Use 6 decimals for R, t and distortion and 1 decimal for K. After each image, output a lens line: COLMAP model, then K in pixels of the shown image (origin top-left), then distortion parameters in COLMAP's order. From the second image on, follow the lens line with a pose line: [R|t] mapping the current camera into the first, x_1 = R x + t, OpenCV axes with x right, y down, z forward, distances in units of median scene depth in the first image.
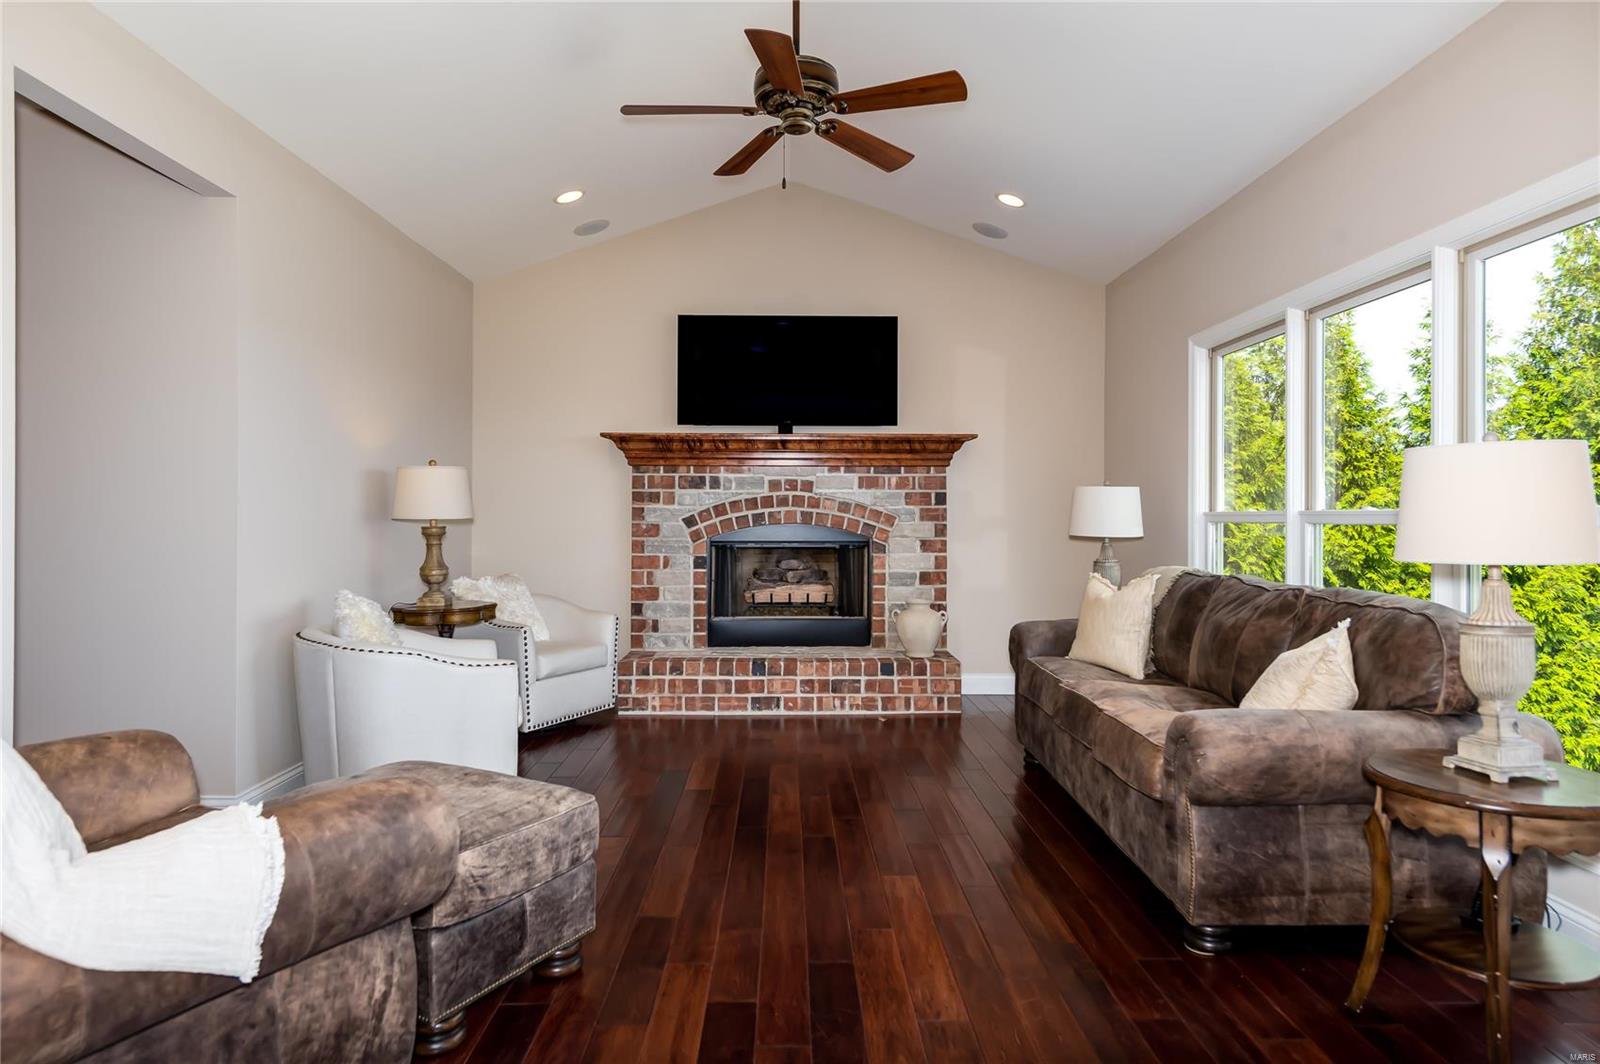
lens RADIAL K [[928.3, 0, 794.5], [0, 928.3, 517.9], [0, 0, 1]] dist [-0.002067, 0.001401]
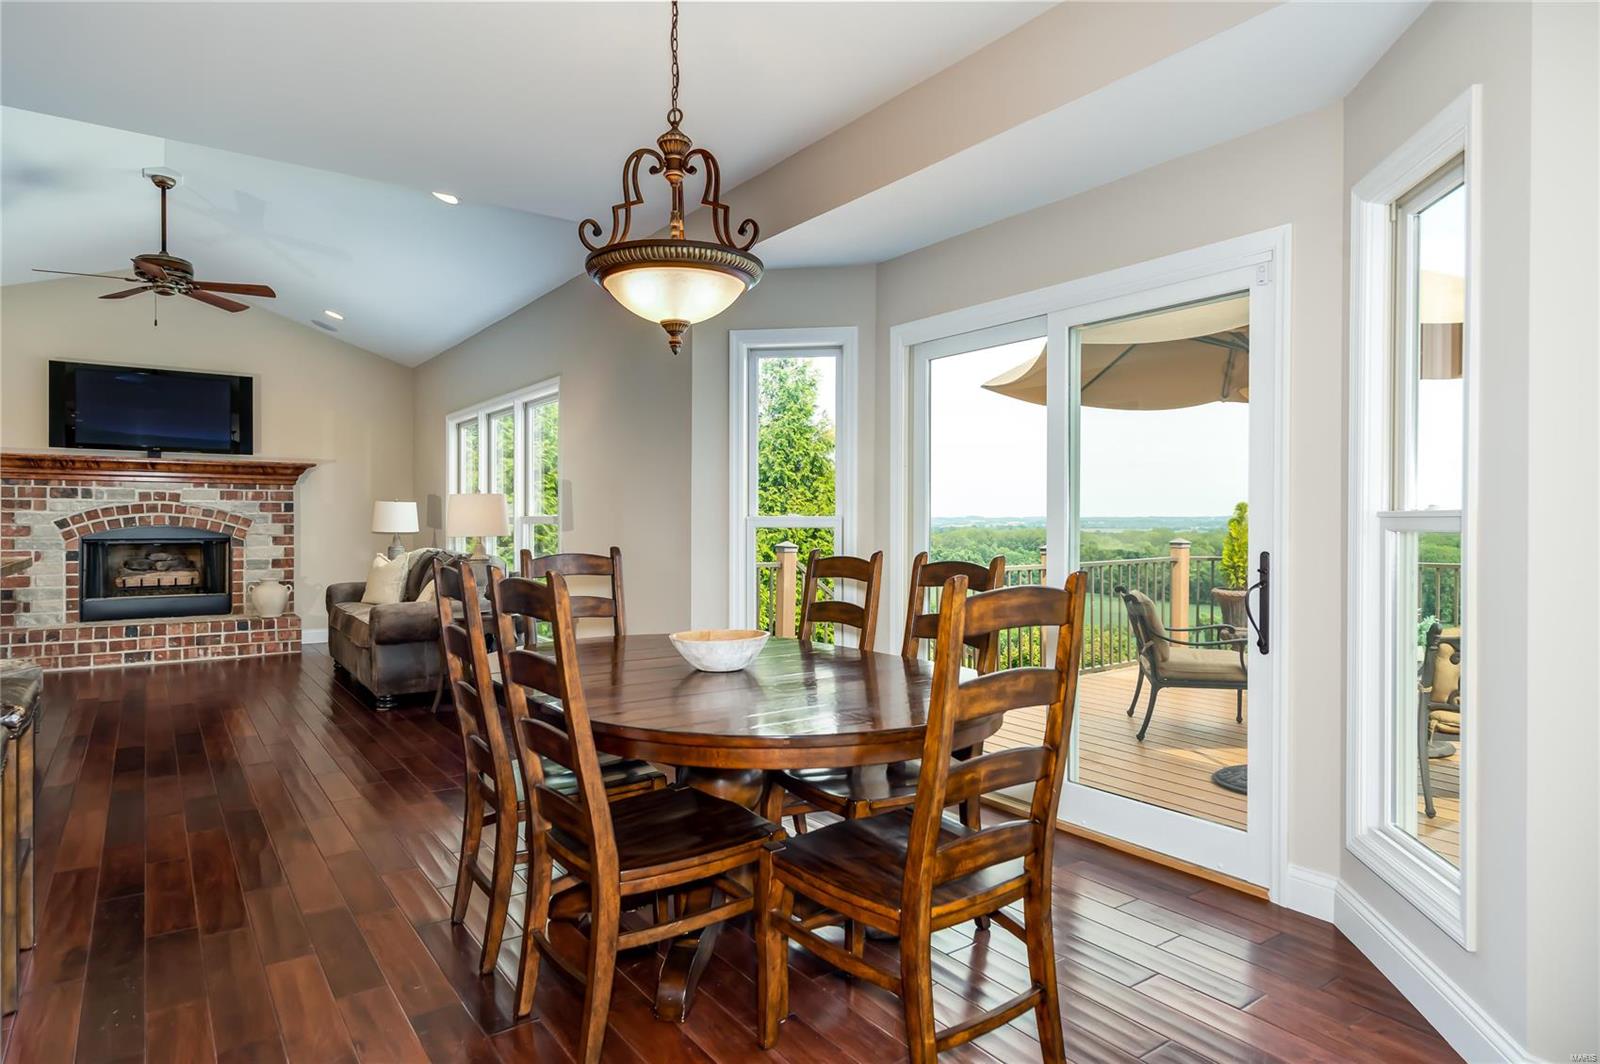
lens RADIAL K [[913.2, 0, 806.8], [0, 913.2, 526.5], [0, 0, 1]] dist [0.004504, -0.000733]
pose [[0.816673, -0.004114, 0.577086, -0.003441], [0.000970, 0.999983, 0.005756, 0.001334], [-0.577100, -0.004141, 0.816663, -0.614333]]
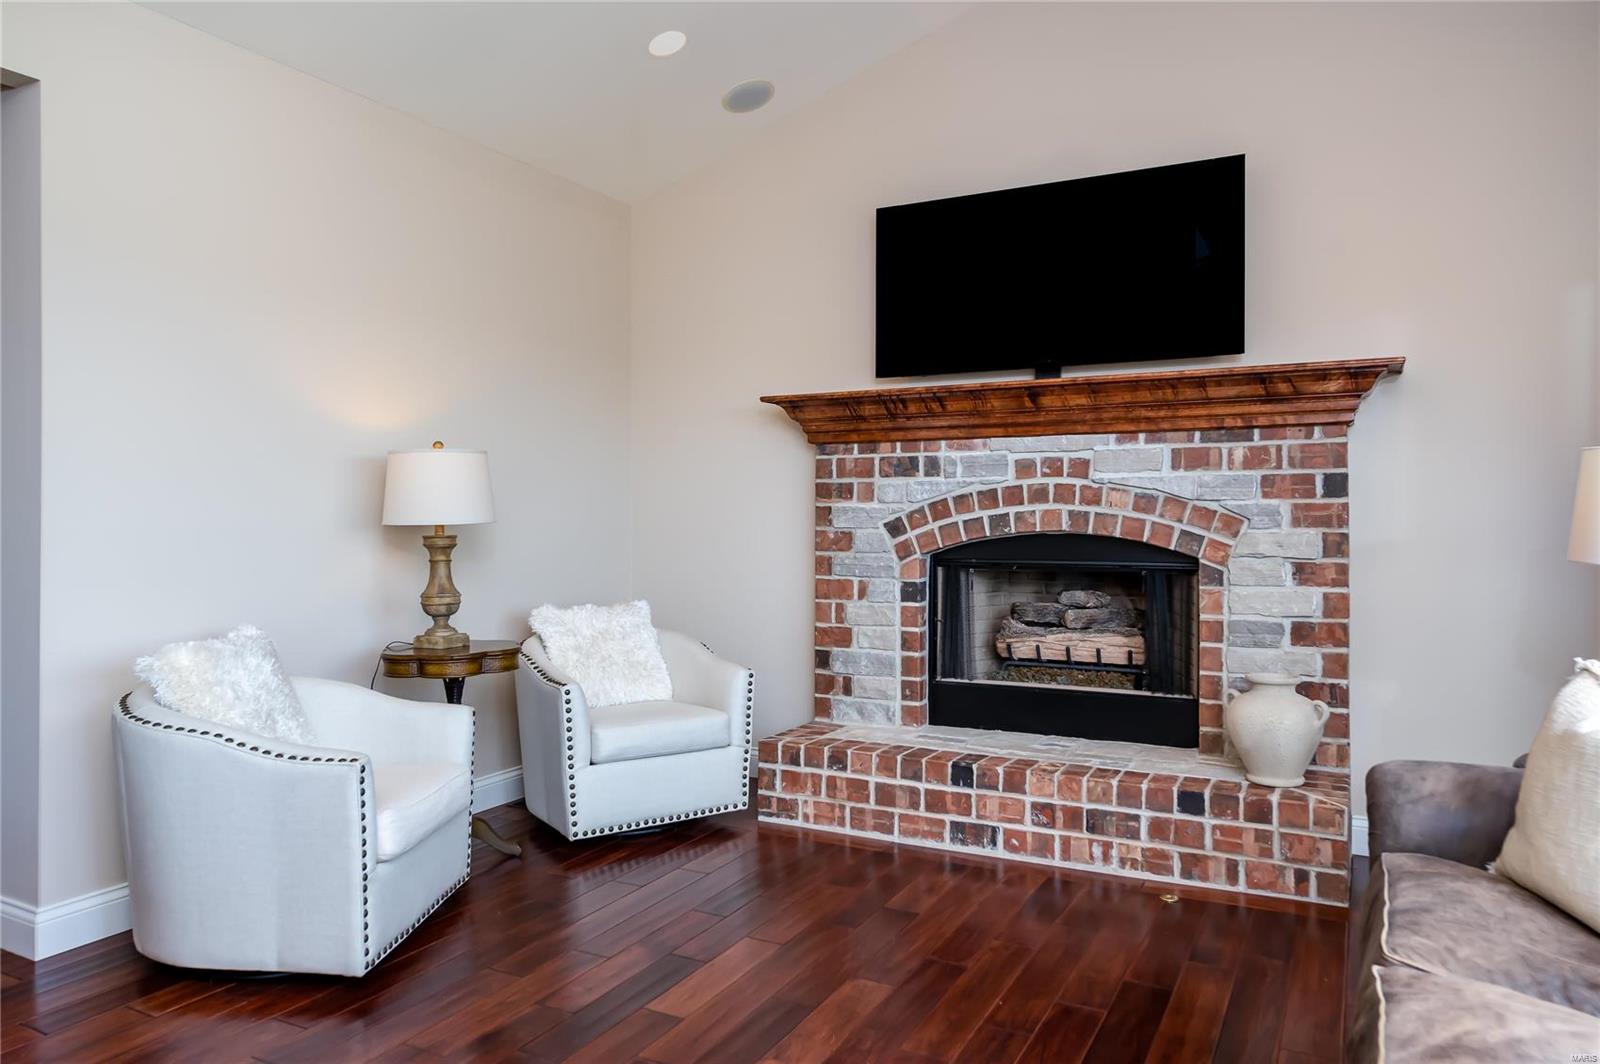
lens RADIAL K [[1064.6, 0, 789.0], [0, 1064.6, 521.6], [0, 0, 1]] dist [0.000490, 0.001525]
pose [[0.874058, -0.001968, -0.485817, 0.182395], [0.001769, 0.999998, -0.000867, 0.000125], [0.485818, -0.000102, 0.874060, 0.321795]]
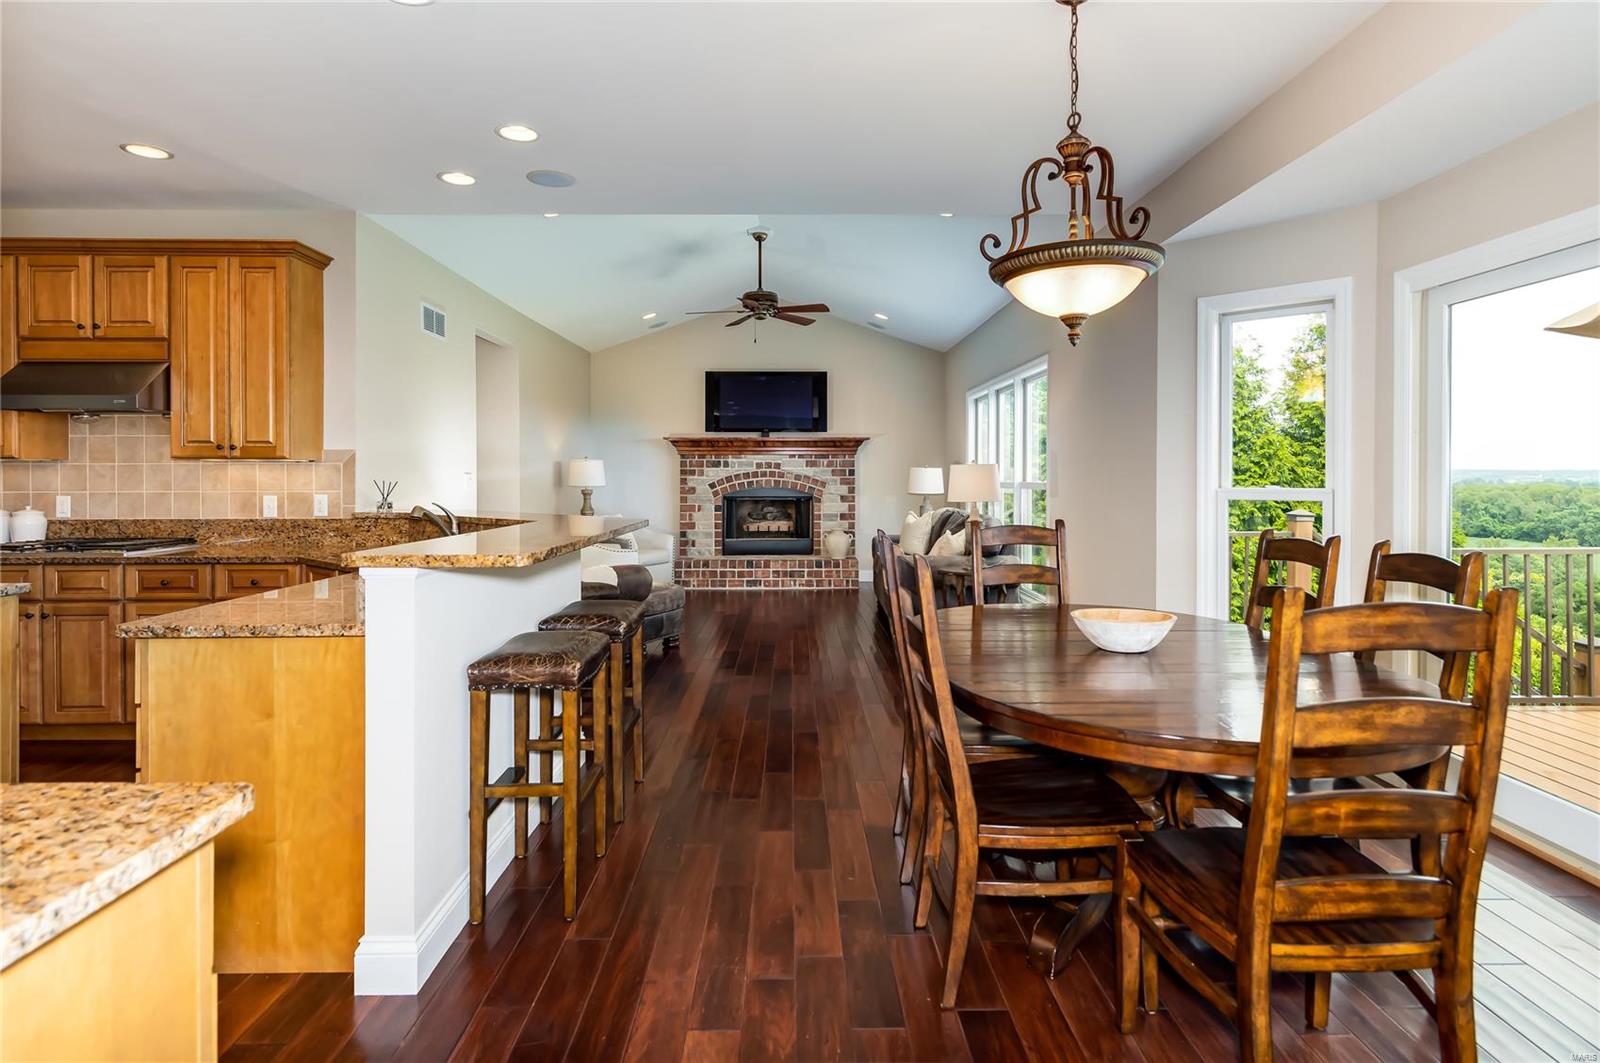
lens RADIAL K [[845.3, 0, 794.6], [0, 845.3, 481.3], [0, 0, 1]] dist [0.000475, 0.000133]
pose [[0.999978, -0.003403, -0.005606, 0.056919], [0.003431, 0.999981, 0.005044, -0.012478], [0.005589, -0.005063, 0.999972, -0.647184]]
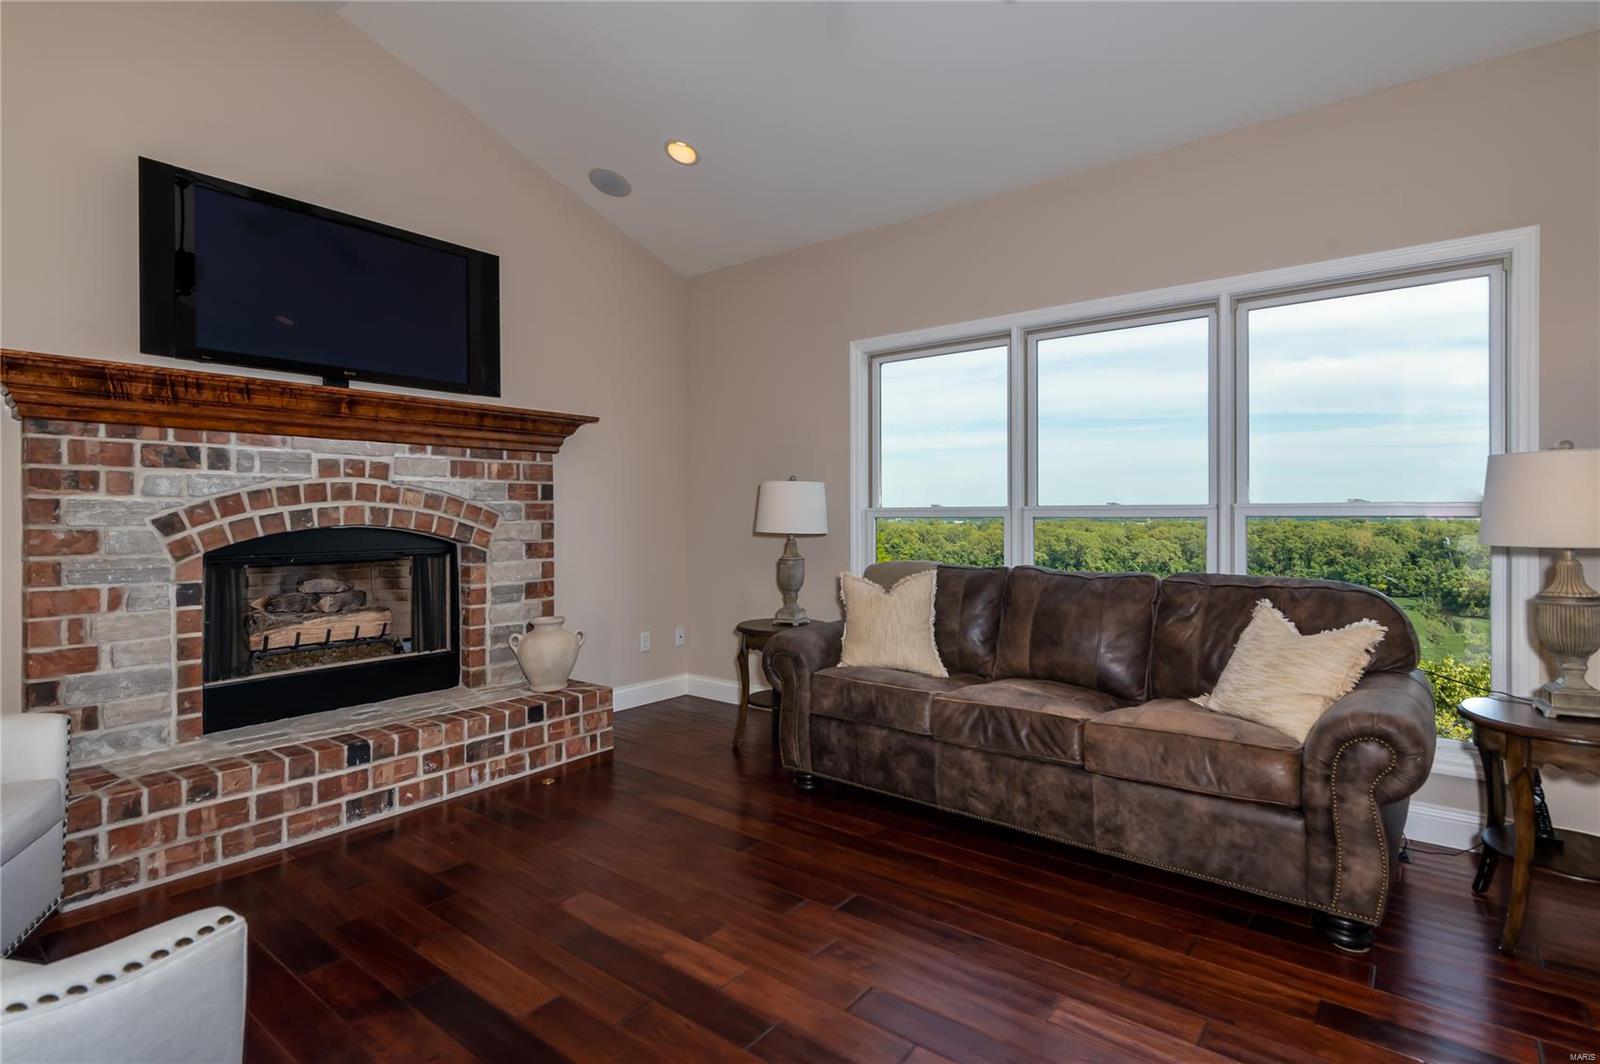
lens RADIAL K [[795.0, 0, 799.4], [0, 795.0, 518.7], [0, 0, 1]] dist [0.006104, -0.001728]
pose [[0.631862, -0.009667, 0.775021, -0.249971], [0.006704, 0.999953, 0.007007, -0.000642], [-0.775052, 0.000768, 0.631897, 0.387983]]
